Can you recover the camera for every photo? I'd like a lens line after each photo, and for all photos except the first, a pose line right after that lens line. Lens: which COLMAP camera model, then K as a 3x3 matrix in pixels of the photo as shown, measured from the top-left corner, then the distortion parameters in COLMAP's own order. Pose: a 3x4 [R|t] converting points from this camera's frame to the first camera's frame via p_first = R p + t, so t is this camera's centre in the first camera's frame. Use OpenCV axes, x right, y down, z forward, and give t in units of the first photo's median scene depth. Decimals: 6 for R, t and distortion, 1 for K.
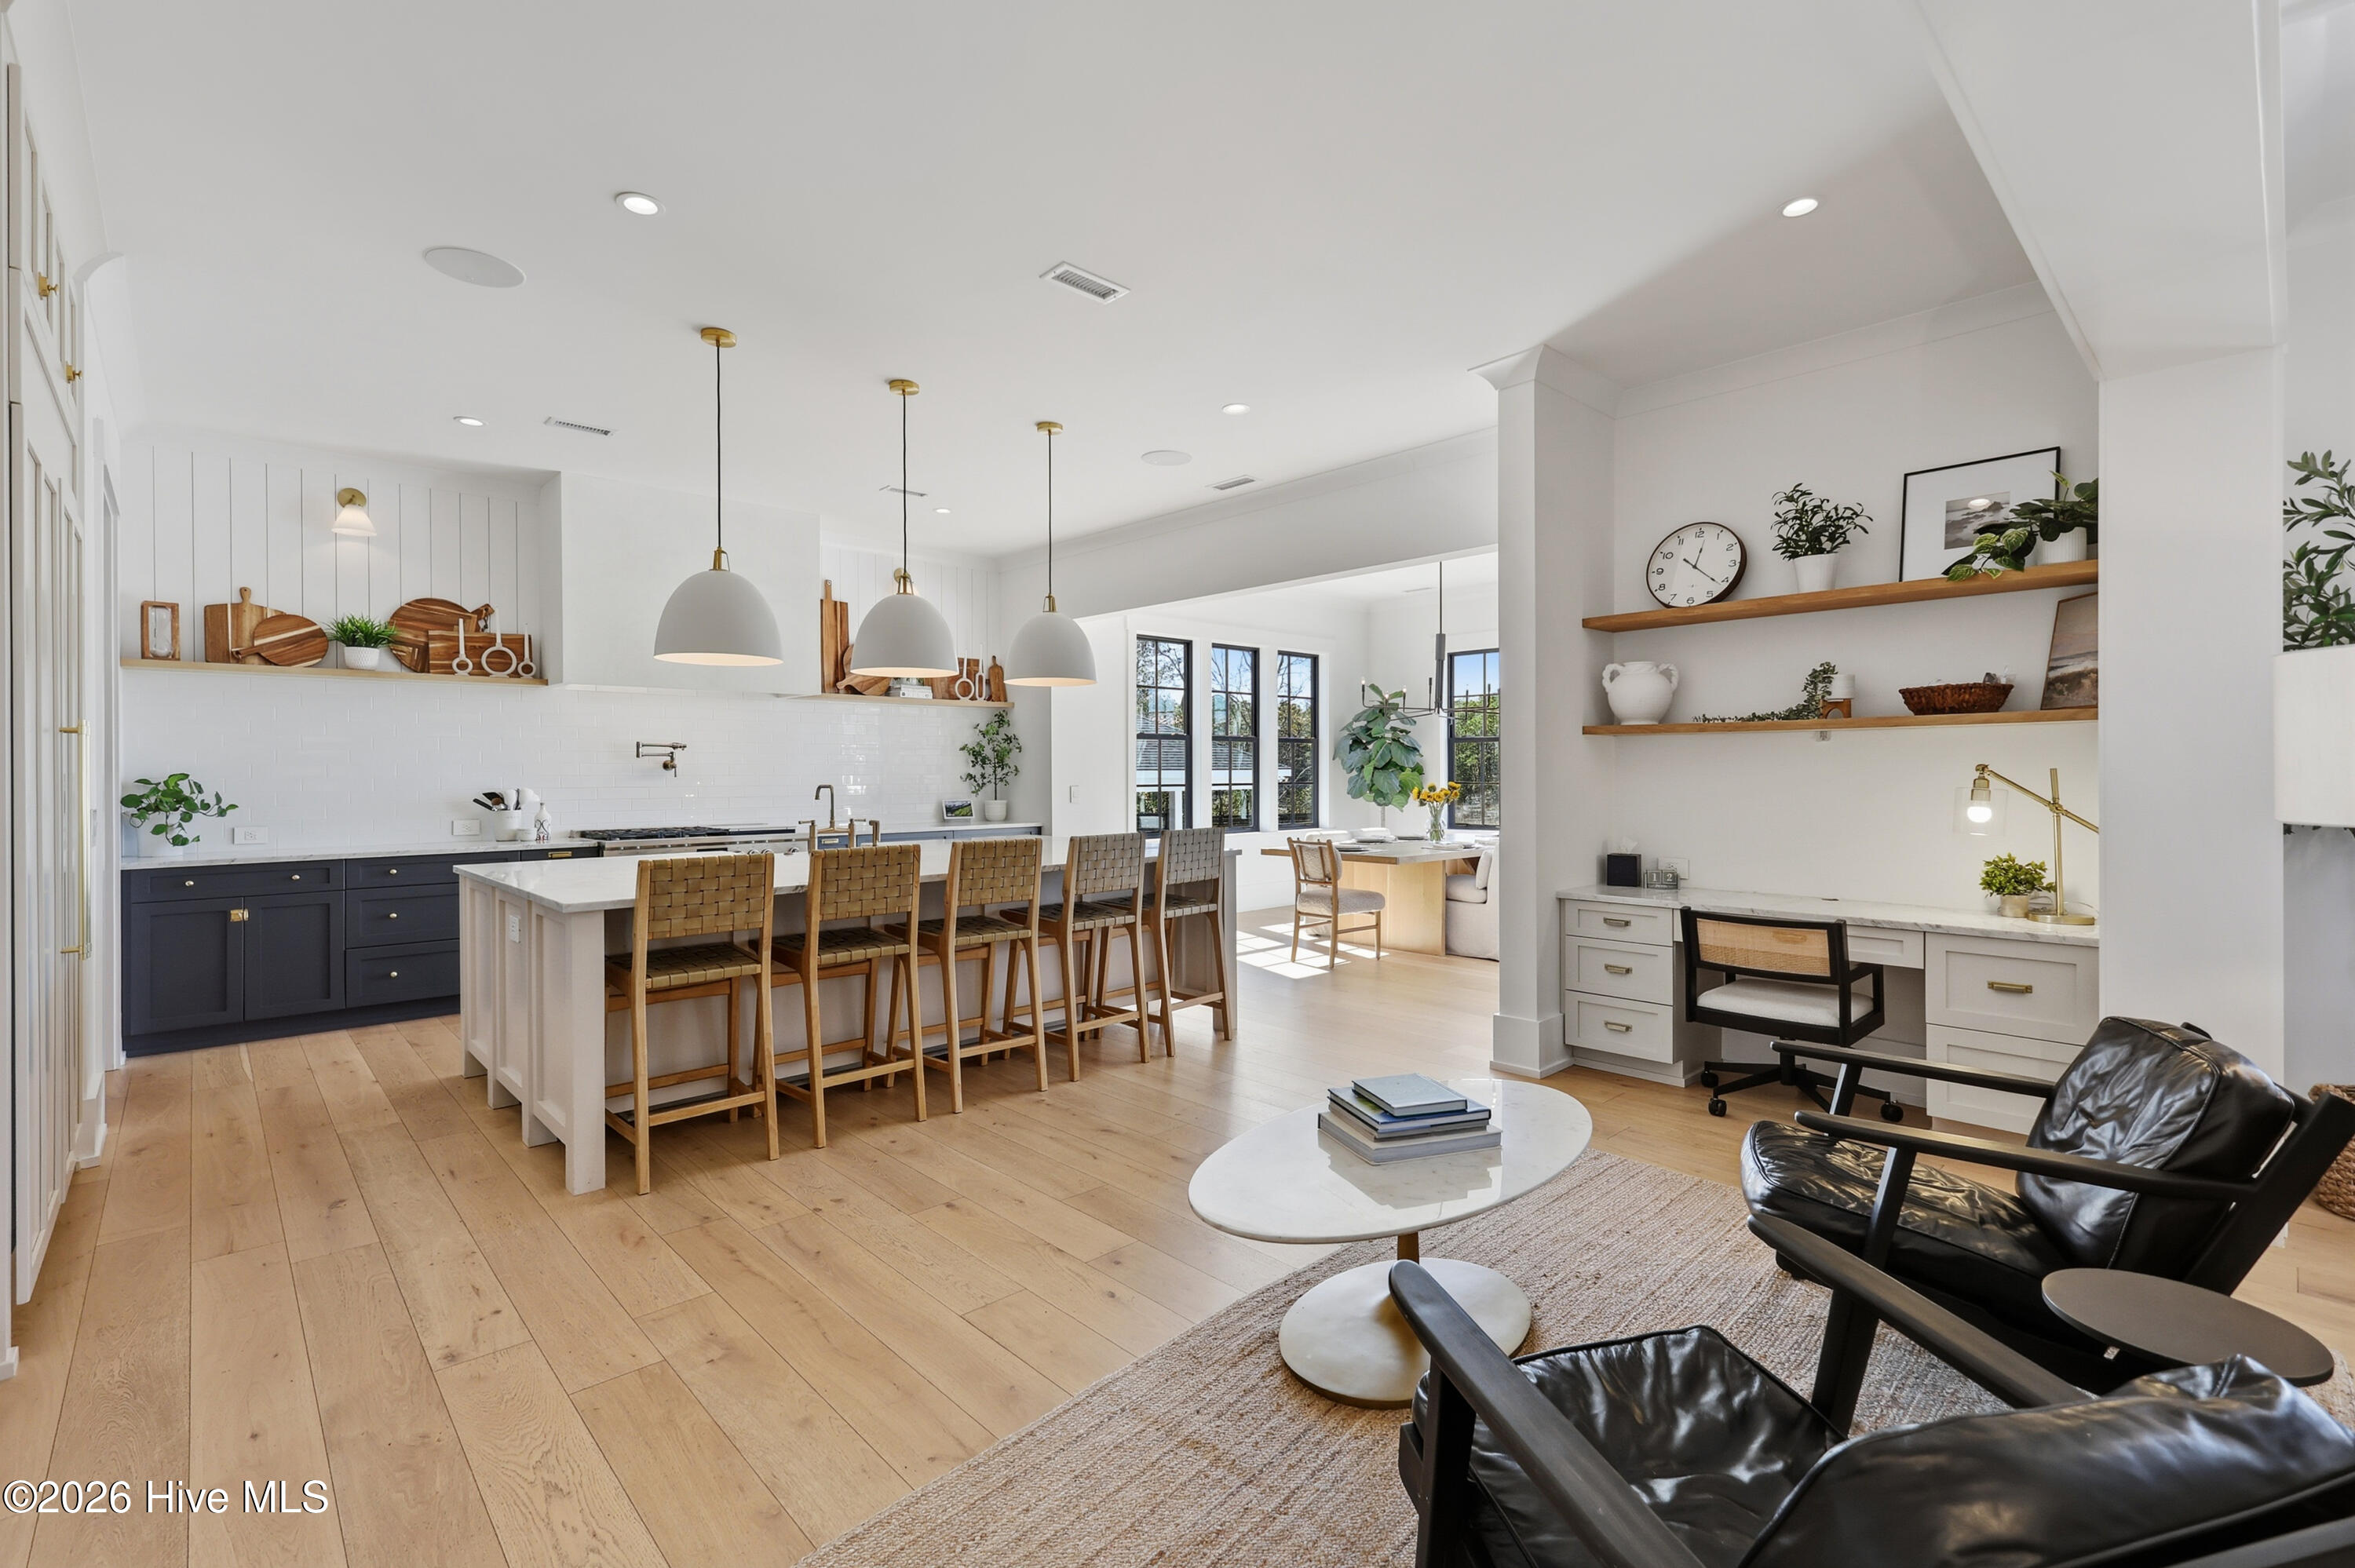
lens RADIAL K [[1041.4, 0, 1184.7], [0, 1041.4, 775.7], [0, 0, 1]] dist [0.004163, 0.000525]
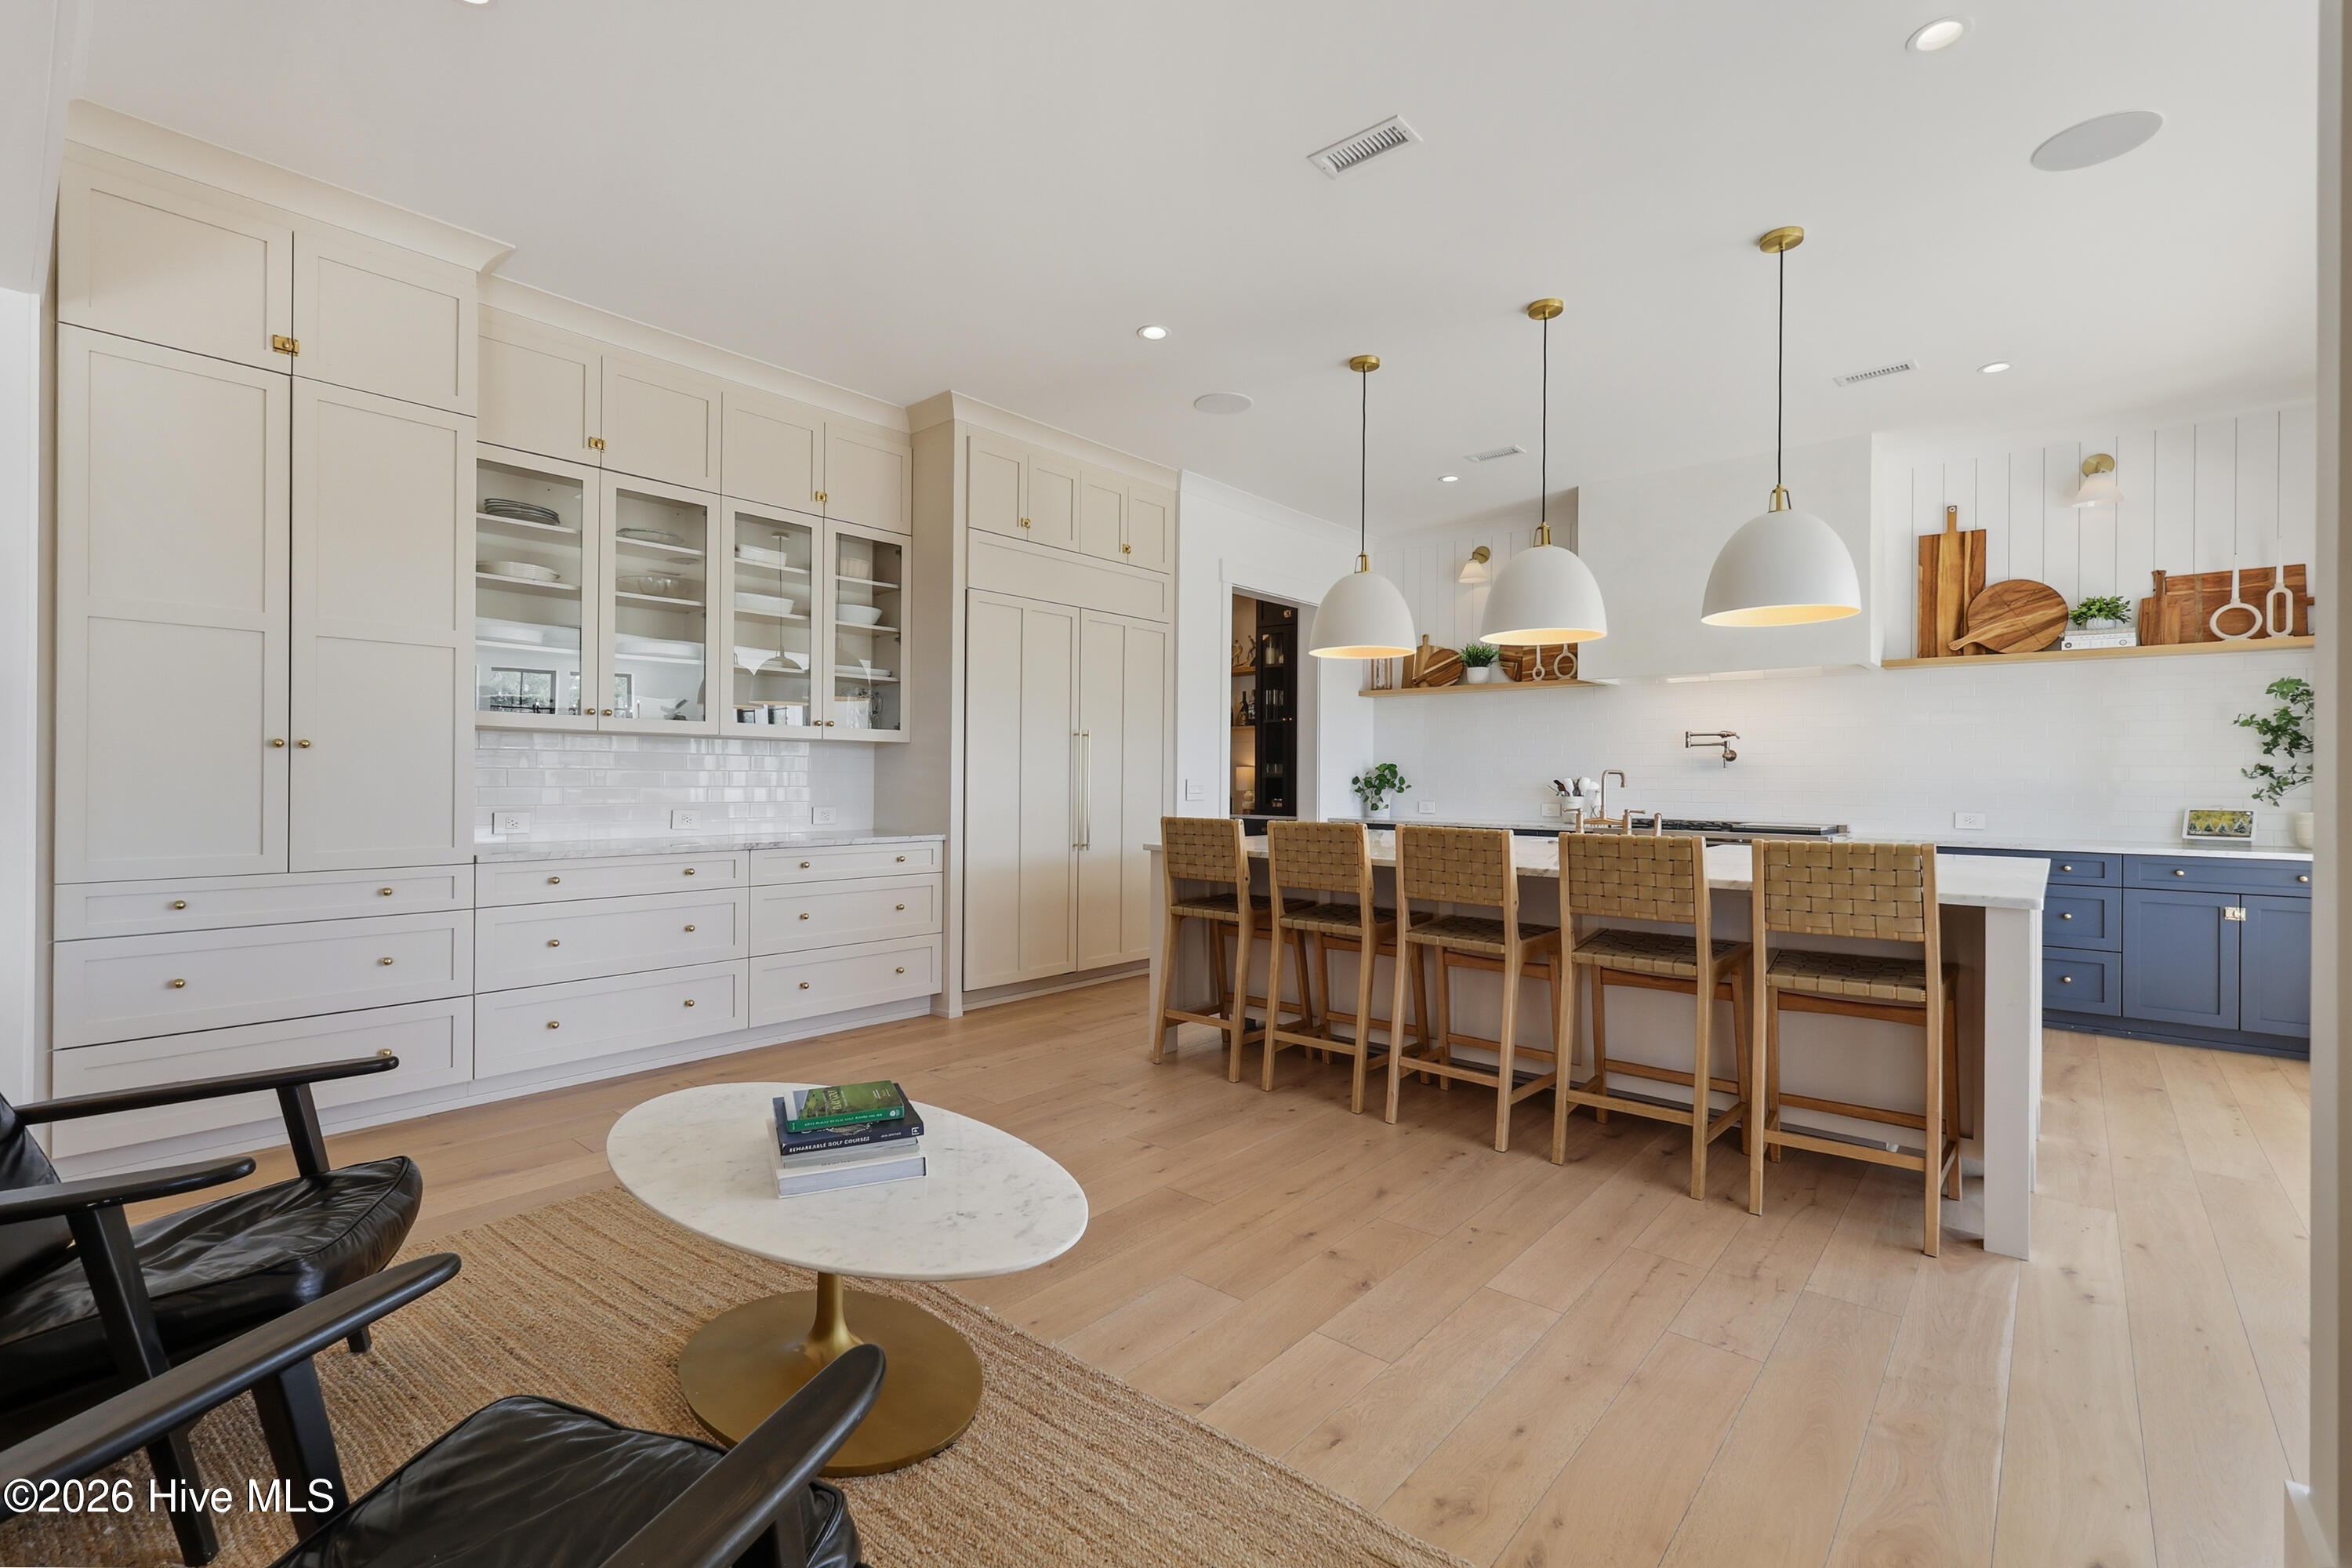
lens RADIAL K [[1023.9, 0, 1176.0], [0, 1023.9, 784.0], [0, 0, 1]] dist [-0.000258, -0.000176]
pose [[0.096923, 0.010148, -0.995240, 0.426554], [-0.011809, 0.999889, 0.009046, 0.015011], [0.995222, 0.010876, 0.097032, 0.477966]]
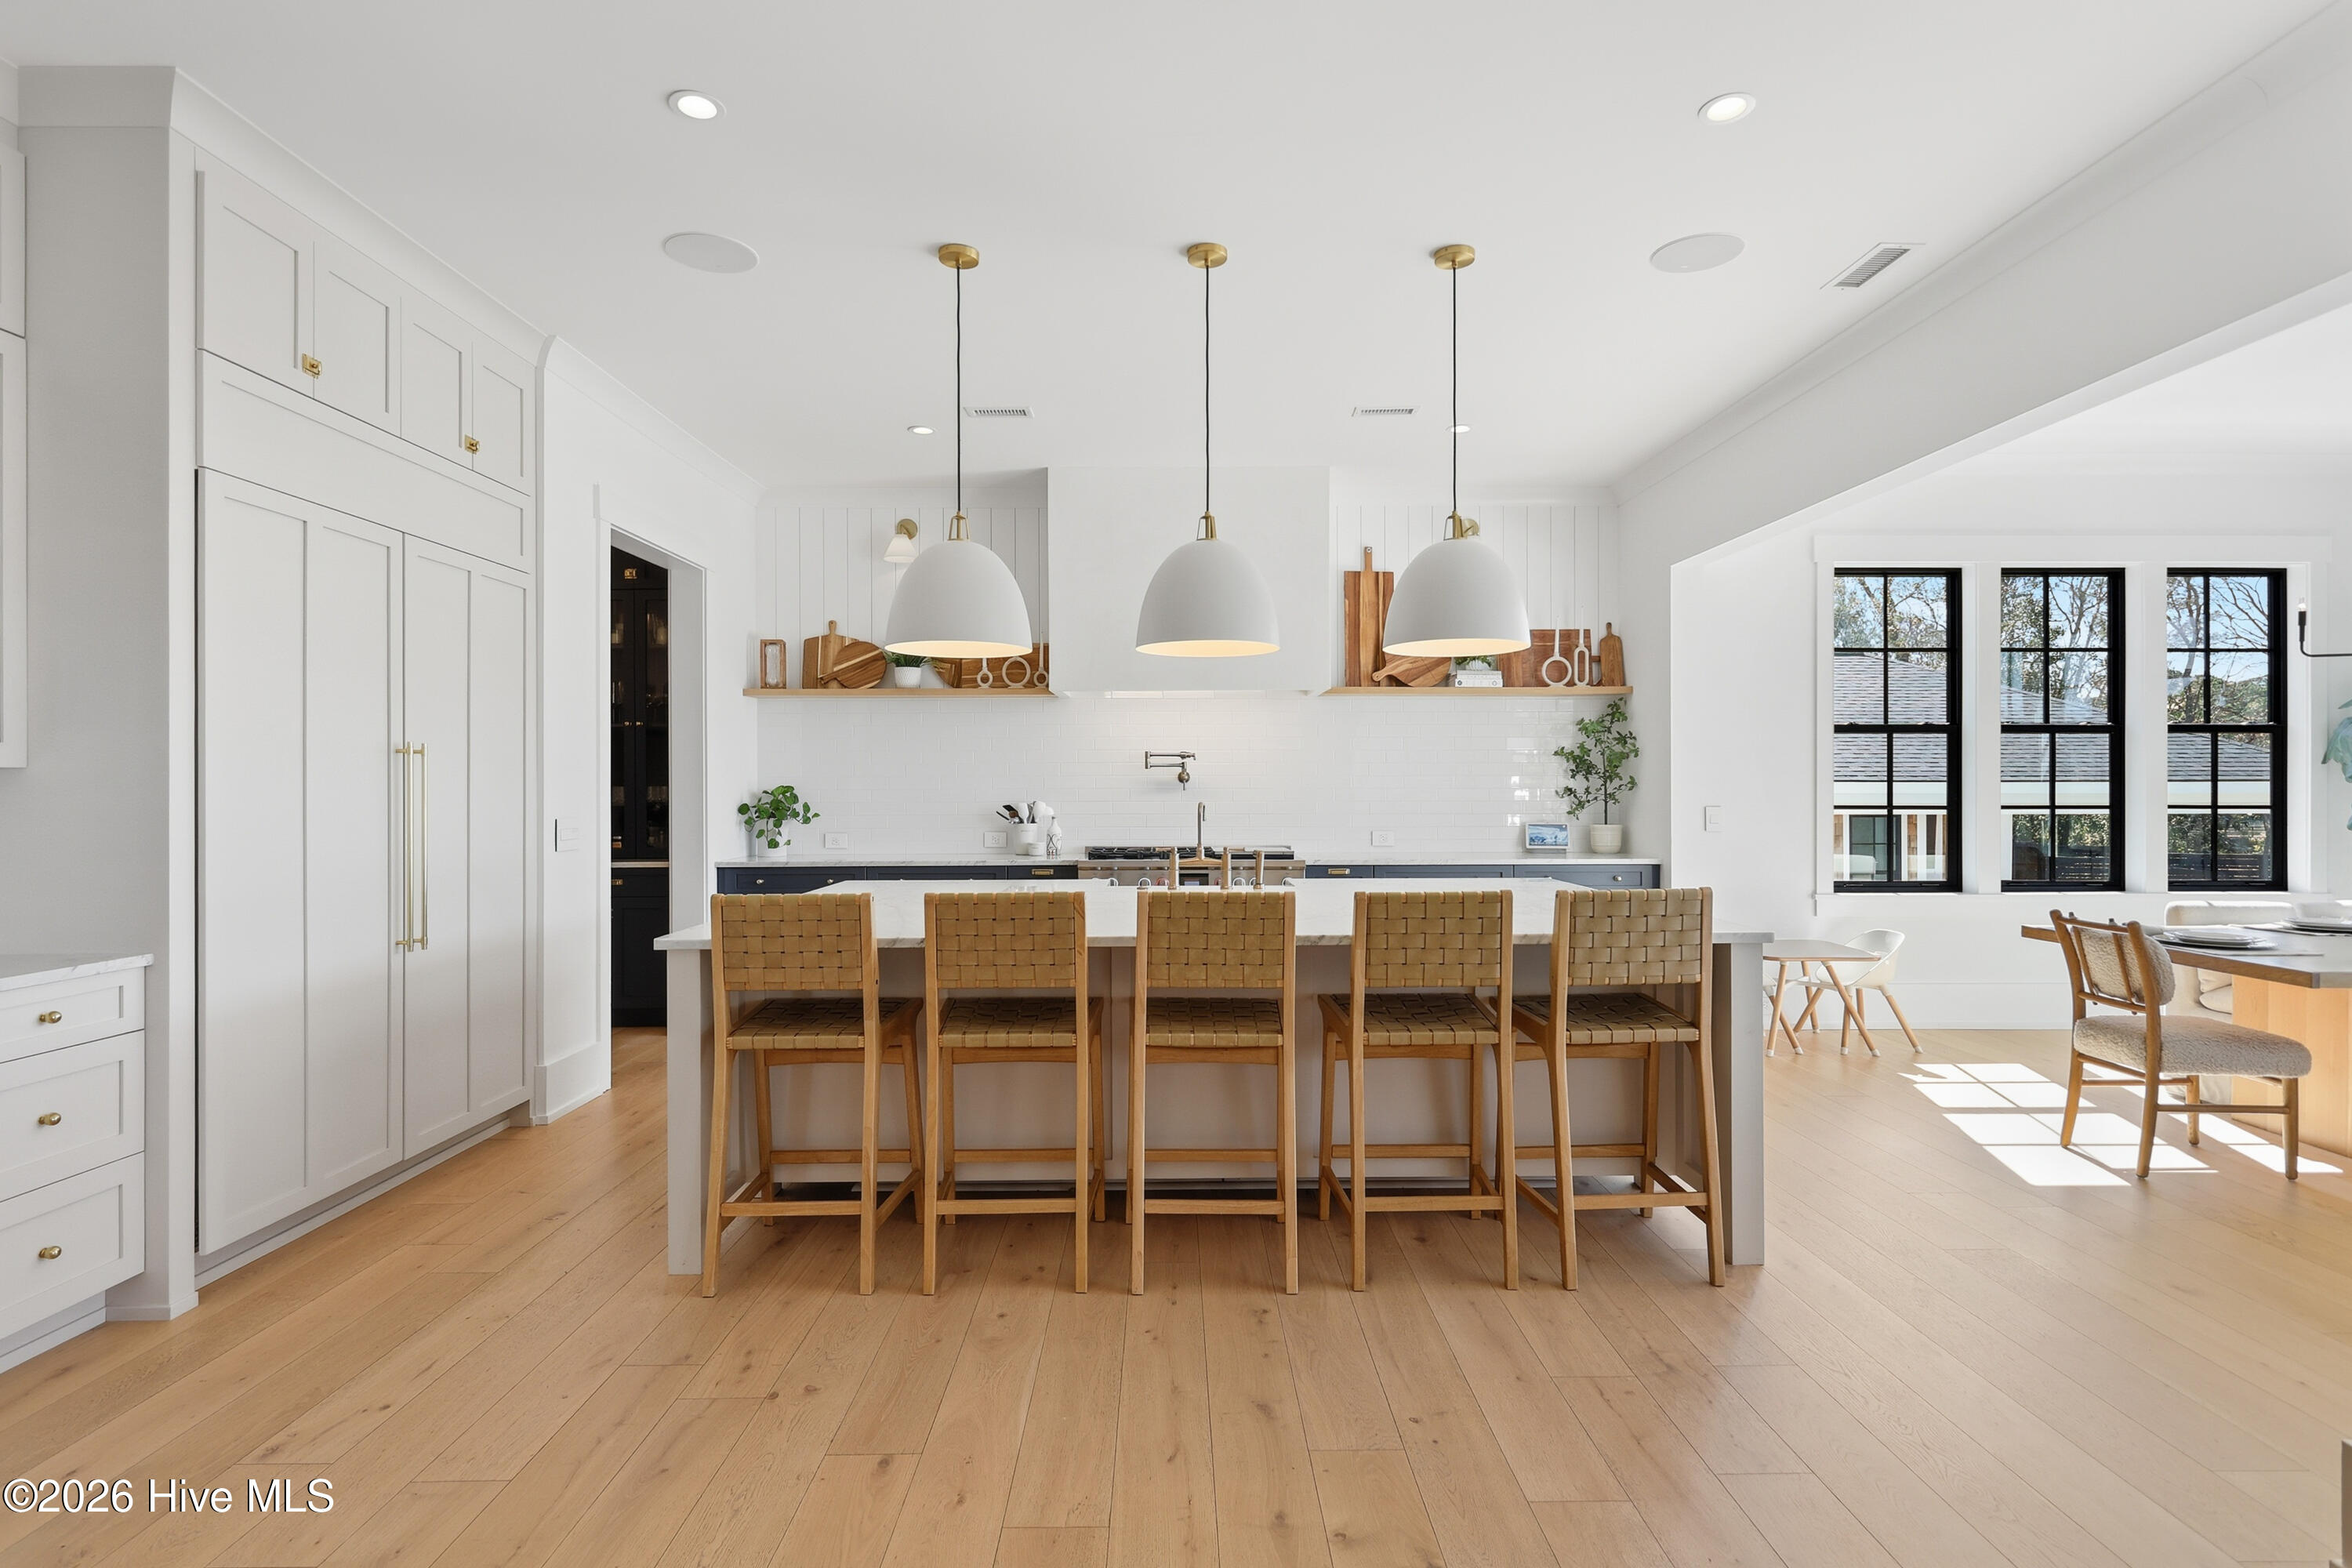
lens RADIAL K [[1160.8, 0, 1181.7], [0, 1160.8, 781.6], [0, 0, 1]] dist [0.001268, 0.000012]
pose [[0.733735, -0.000328, -0.679436, 0.205822], [-0.002660, 0.999991, -0.003355, -0.003296], [0.679431, 0.004269, 0.733727, 0.308832]]
